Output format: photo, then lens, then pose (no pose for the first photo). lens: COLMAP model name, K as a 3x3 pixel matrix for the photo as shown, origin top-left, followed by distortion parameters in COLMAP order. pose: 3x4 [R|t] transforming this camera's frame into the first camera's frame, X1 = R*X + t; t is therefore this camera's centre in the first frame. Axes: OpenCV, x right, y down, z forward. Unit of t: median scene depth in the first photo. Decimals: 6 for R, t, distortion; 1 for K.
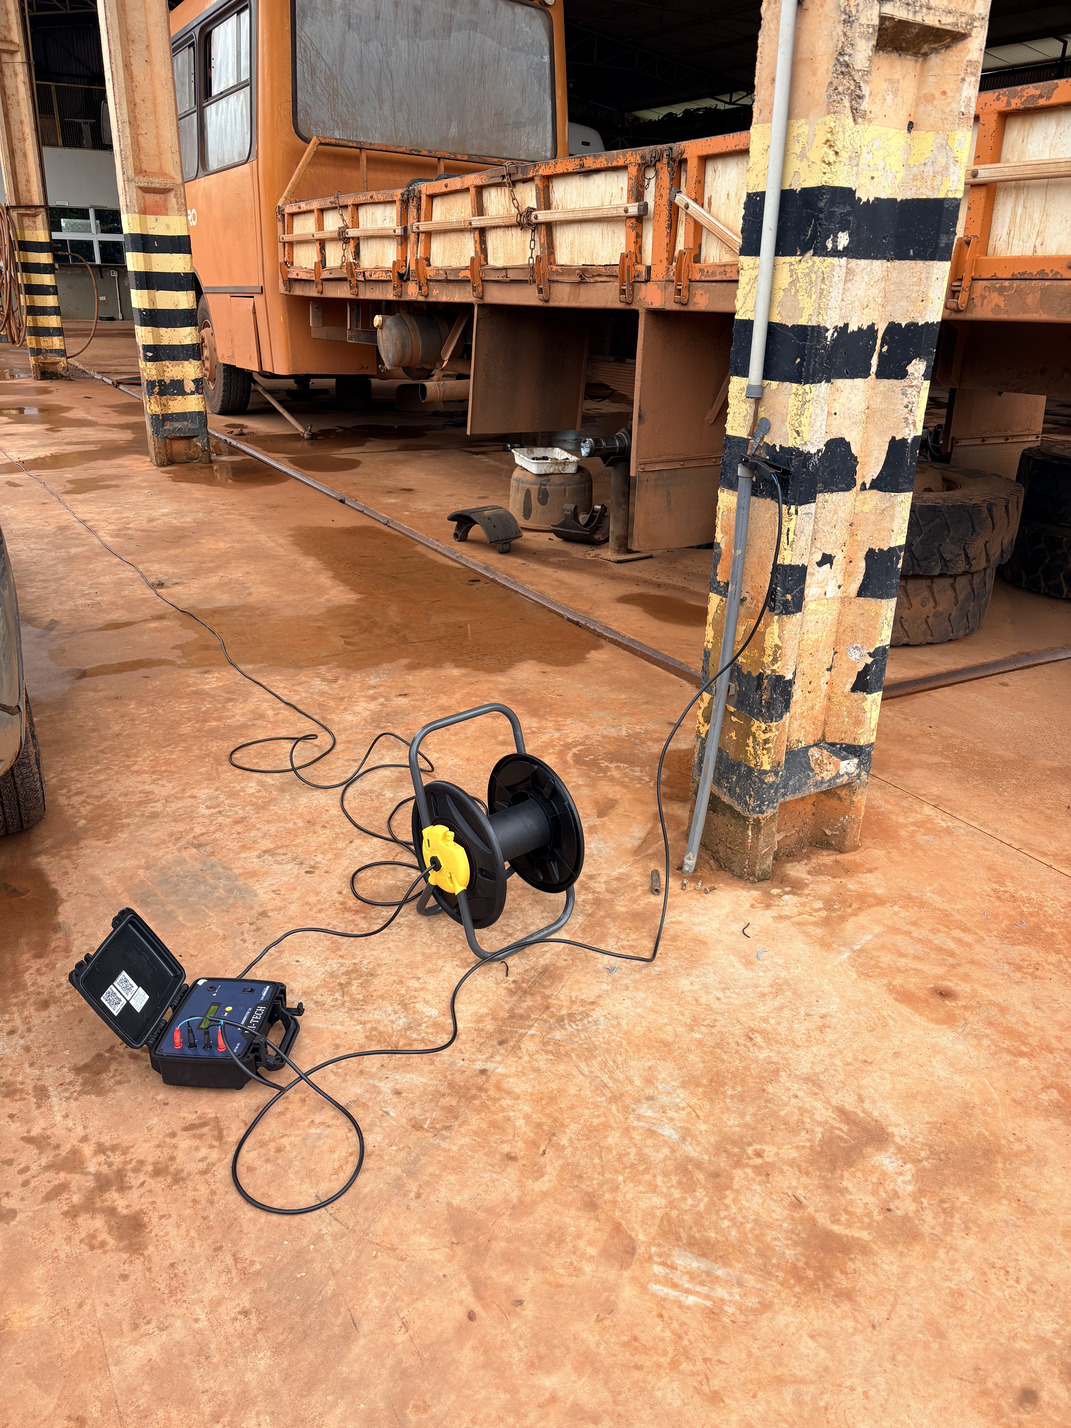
lens RADIAL K [[1076.2, 0, 535.7], [0, 1076.2, 713.4], [0, 0, 1]] dist [-0.007889, -0.001019]
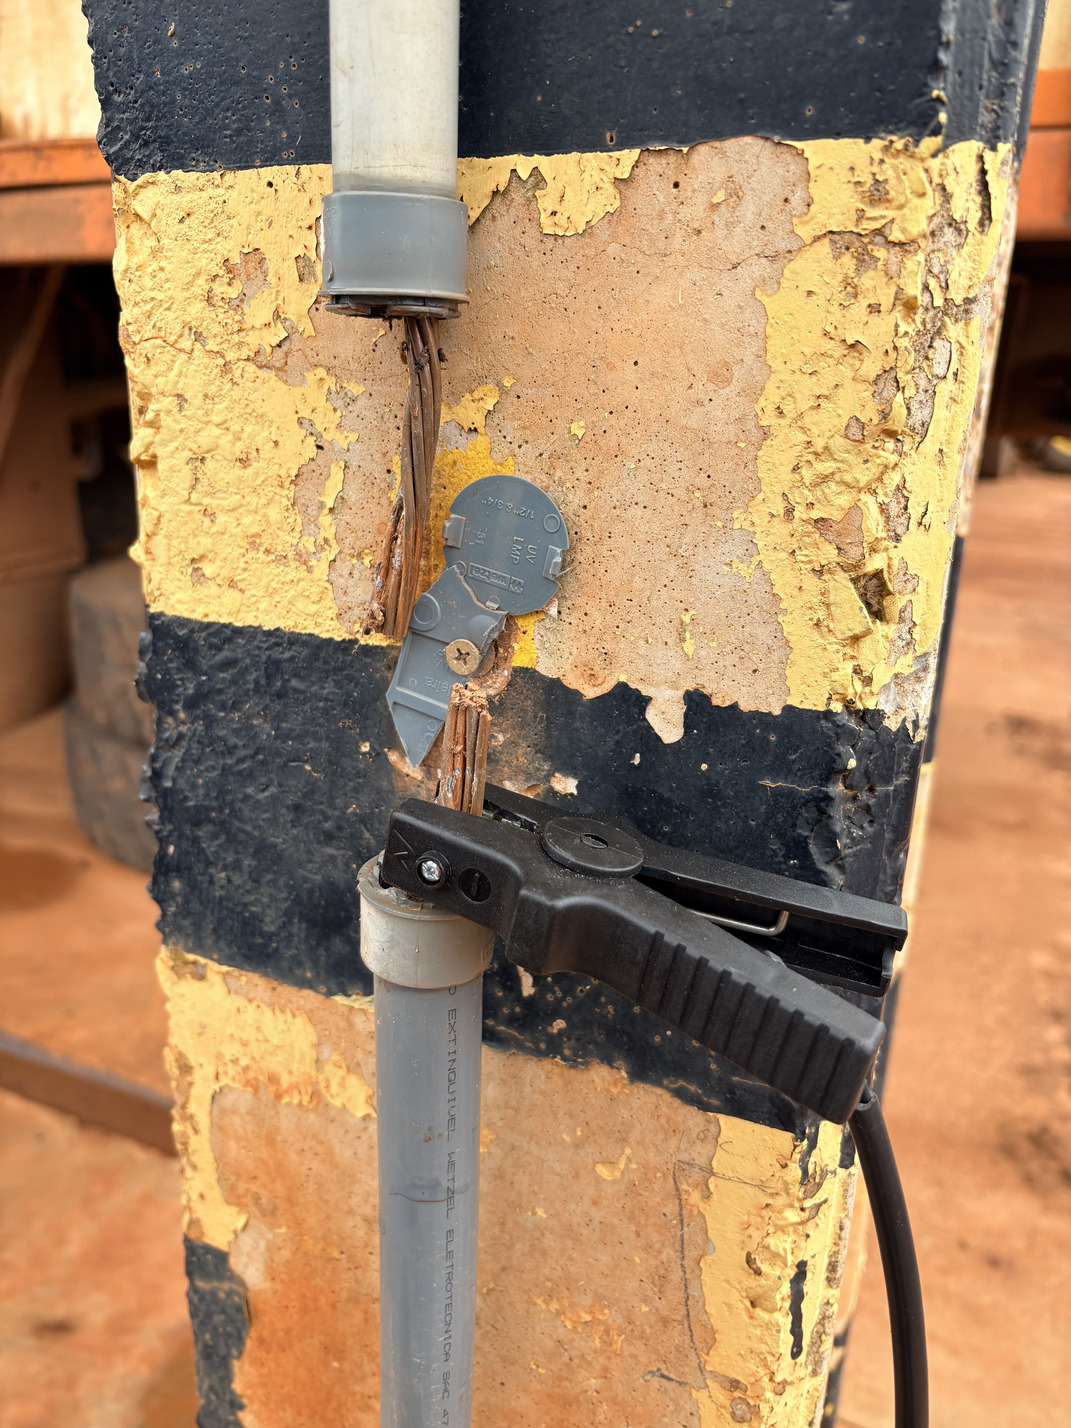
lens RADIAL K [[1076.2, 0, 535.8], [0, 1076.2, 711.8], [0, 0, 1]] dist [-0.007889, -0.001019]
pose [[0.848594, -0.137825, 0.510777, 0.149827], [0.174403, 0.984379, -0.024130, -0.245135], [-0.499472, 0.109558, 0.859375, 0.895217]]
